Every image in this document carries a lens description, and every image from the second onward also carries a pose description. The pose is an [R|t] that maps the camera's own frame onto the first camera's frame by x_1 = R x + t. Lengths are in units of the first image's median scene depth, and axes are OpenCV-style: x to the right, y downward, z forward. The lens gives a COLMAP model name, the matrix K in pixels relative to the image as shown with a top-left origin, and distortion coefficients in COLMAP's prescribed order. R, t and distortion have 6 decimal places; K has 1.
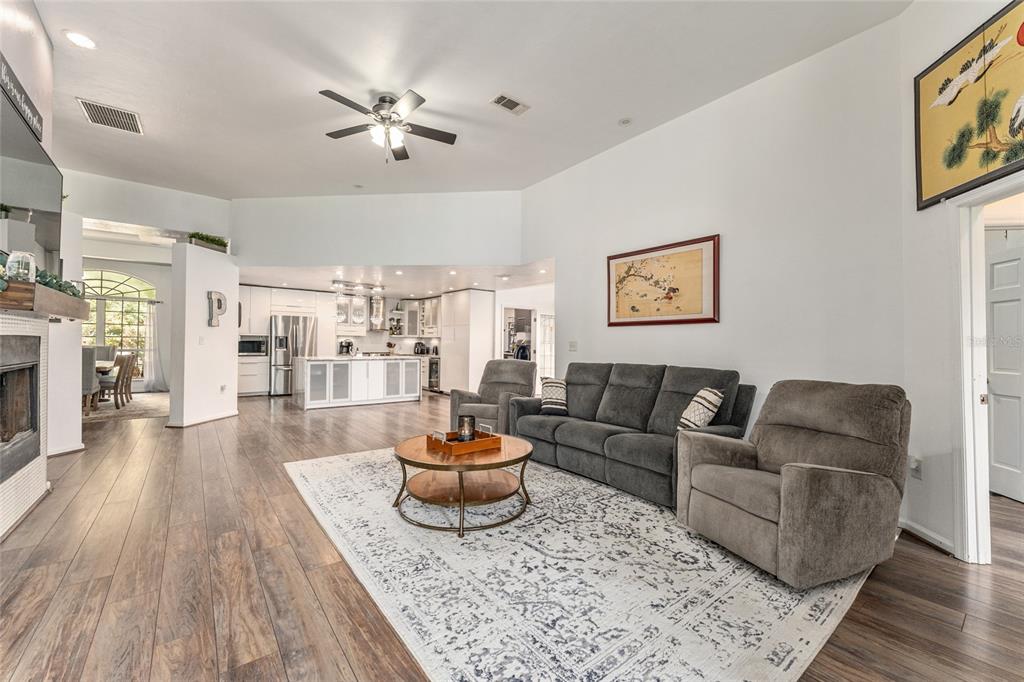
lens RADIAL K [[413.3, 0, 508.8], [0, 413.3, 339.8], [0, 0, 1]] dist [-0.001092, -0.001290]
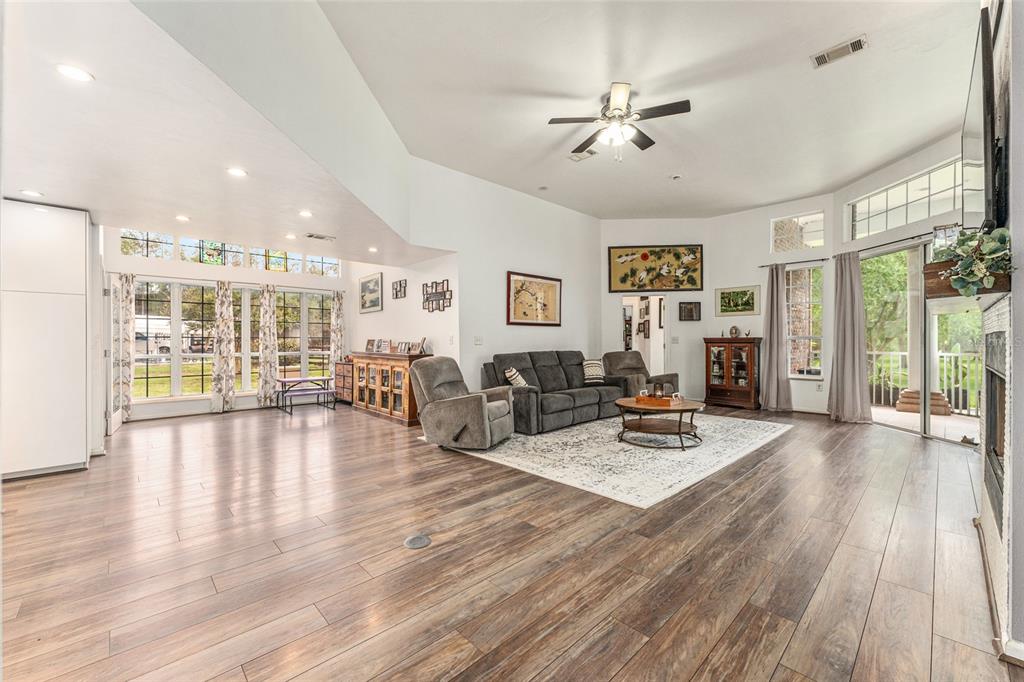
lens RADIAL K [[413.3, 0, 513.7], [0, 413.3, 341.4], [0, 0, 1]] dist [-0.001092, -0.001290]
pose [[-0.110177, -0.011565, 0.993845, -1.301622], [-0.010142, 0.999893, 0.010512, 0.007760], [-0.993860, -0.008921, -0.110283, 1.387806]]
